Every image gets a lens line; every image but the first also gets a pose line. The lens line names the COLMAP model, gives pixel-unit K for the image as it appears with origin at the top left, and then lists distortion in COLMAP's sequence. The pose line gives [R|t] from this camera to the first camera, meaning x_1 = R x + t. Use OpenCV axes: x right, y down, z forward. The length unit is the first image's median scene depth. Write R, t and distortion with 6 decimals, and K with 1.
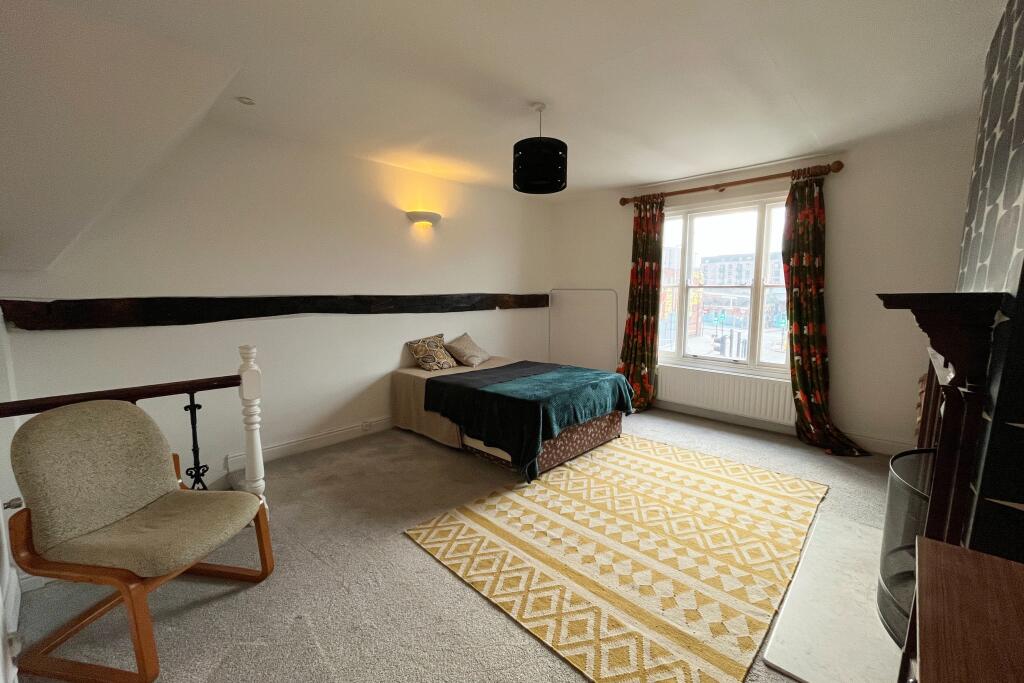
lens RADIAL K [[414.1, 0, 513.4], [0, 414.1, 346.5], [0, 0, 1]] dist [-0.001705, -0.000013]
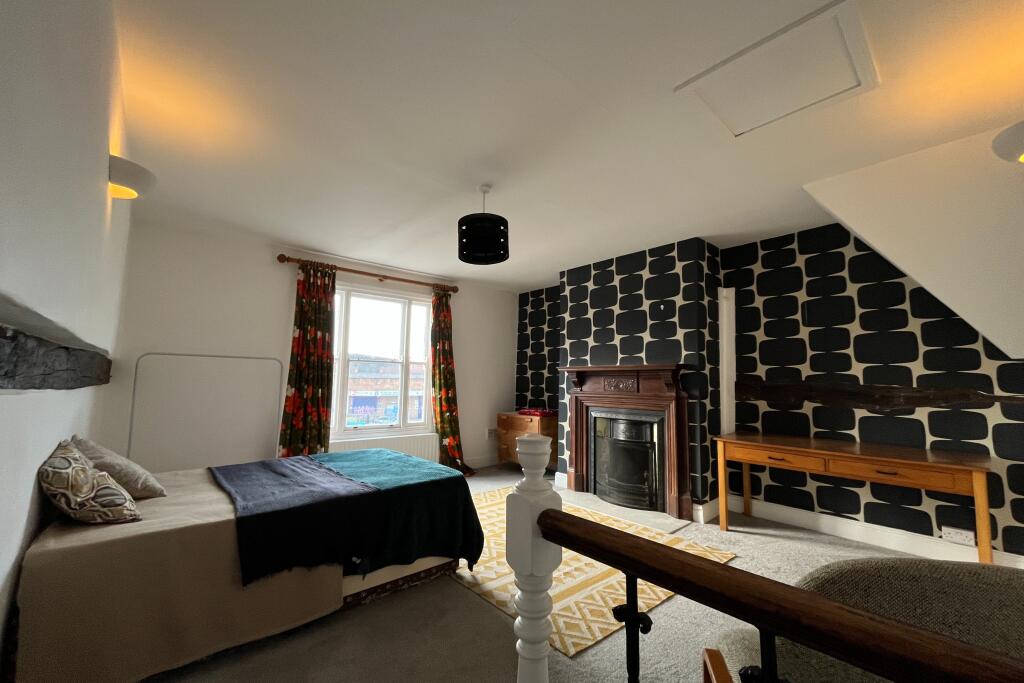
lens RADIAL K [[414.1, 0, 517.1], [0, 414.1, 343.8], [0, 0, 1]] dist [-0.001705, -0.000013]
pose [[0.081391, 0.092400, 0.992390, -0.908877], [0.125542, 0.986813, -0.102177, -0.043497], [-0.988744, 0.132903, 0.068718, 0.820640]]
